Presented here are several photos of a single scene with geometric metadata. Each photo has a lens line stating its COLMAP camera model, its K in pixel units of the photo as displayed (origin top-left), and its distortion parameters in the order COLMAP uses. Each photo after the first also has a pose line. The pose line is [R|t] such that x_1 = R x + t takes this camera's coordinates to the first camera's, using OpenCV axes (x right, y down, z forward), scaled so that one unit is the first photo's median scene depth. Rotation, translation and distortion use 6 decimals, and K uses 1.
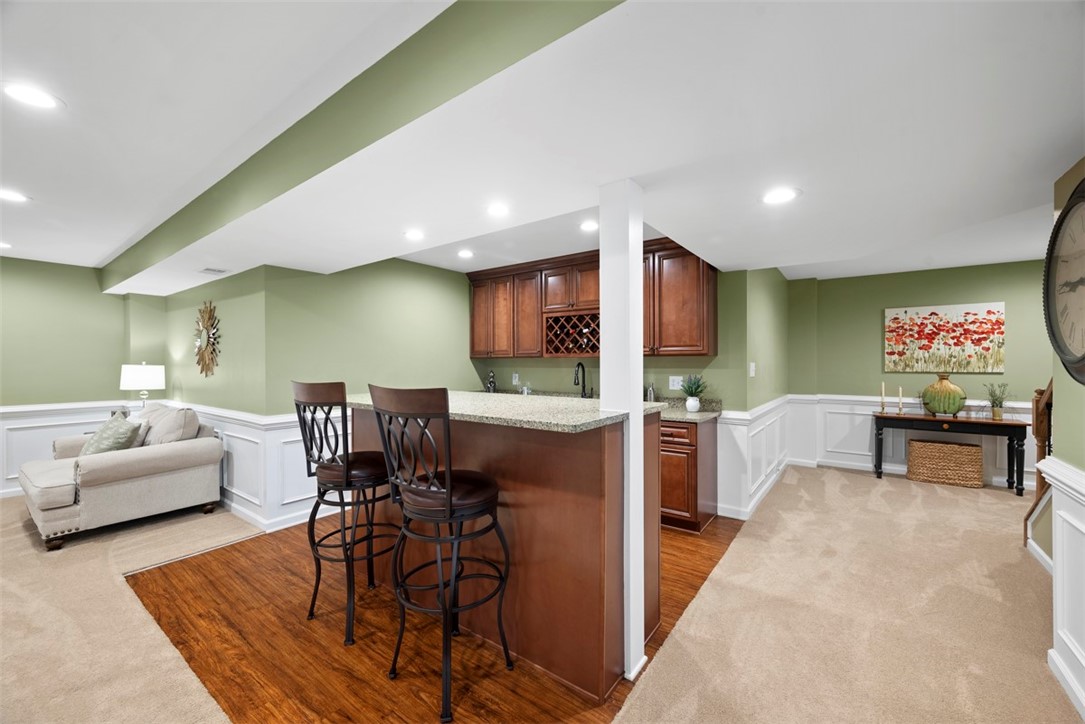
lens RADIAL K [[426.0, 0, 545.4], [0, 426.0, 363.3], [0, 0, 1]] dist [0.001796, -0.000447]
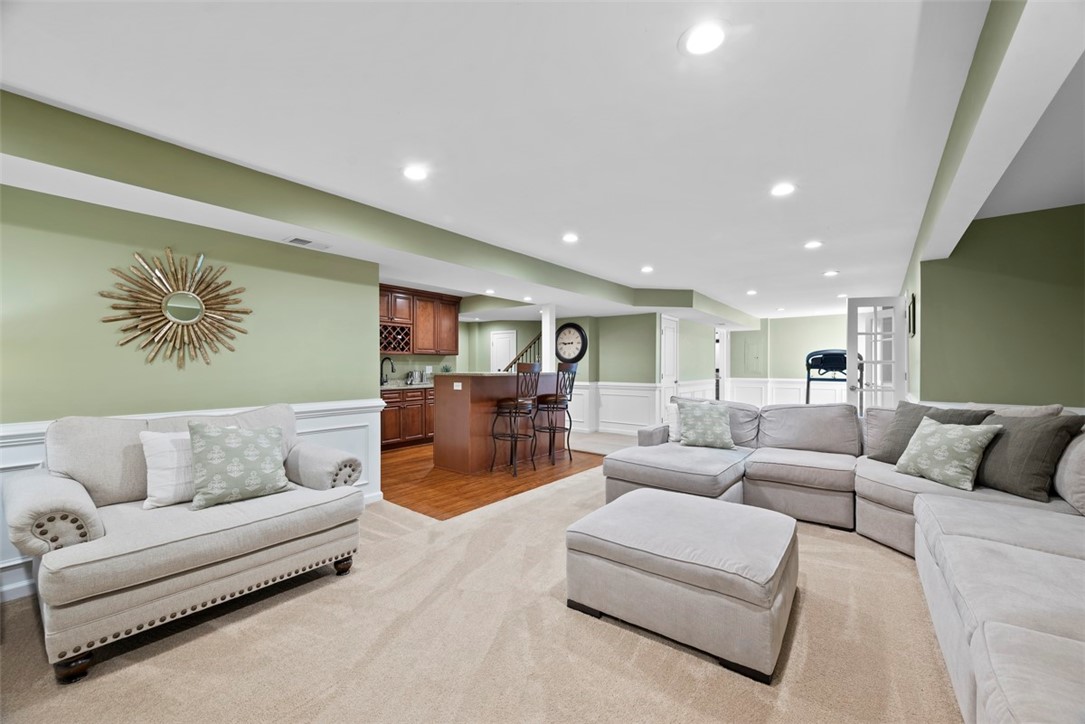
lens RADIAL K [[426.0, 0, 548.7], [0, 426.0, 364.2], [0, 0, 1]] dist [0.001796, -0.000447]
pose [[0.024936, 0.003271, 0.999684, -1.463914], [-0.003025, 0.999990, -0.003197, 0.026028], [-0.999684, -0.002944, 0.024946, 0.431453]]
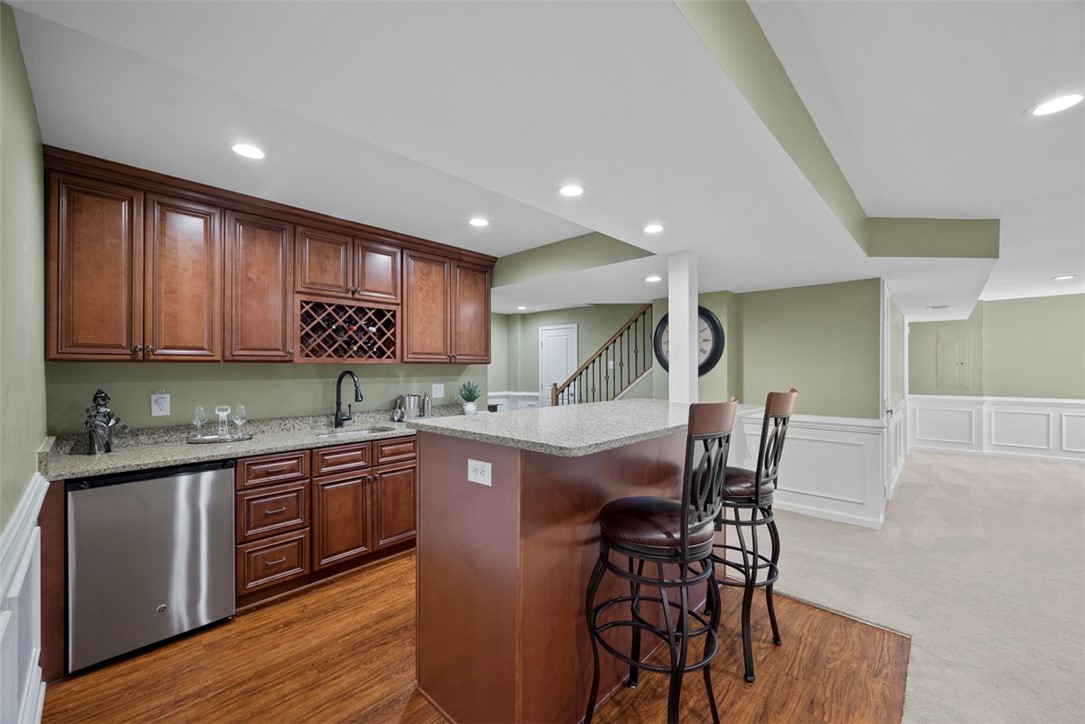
lens RADIAL K [[426.0, 0, 544.8], [0, 426.0, 368.9], [0, 0, 1]] dist [0.001796, -0.000447]
pose [[0.119725, -0.001504, 0.992806, -0.643261], [-0.000309, 0.999999, 0.001552, -0.006807], [-0.992807, -0.000493, 0.119724, 0.613936]]
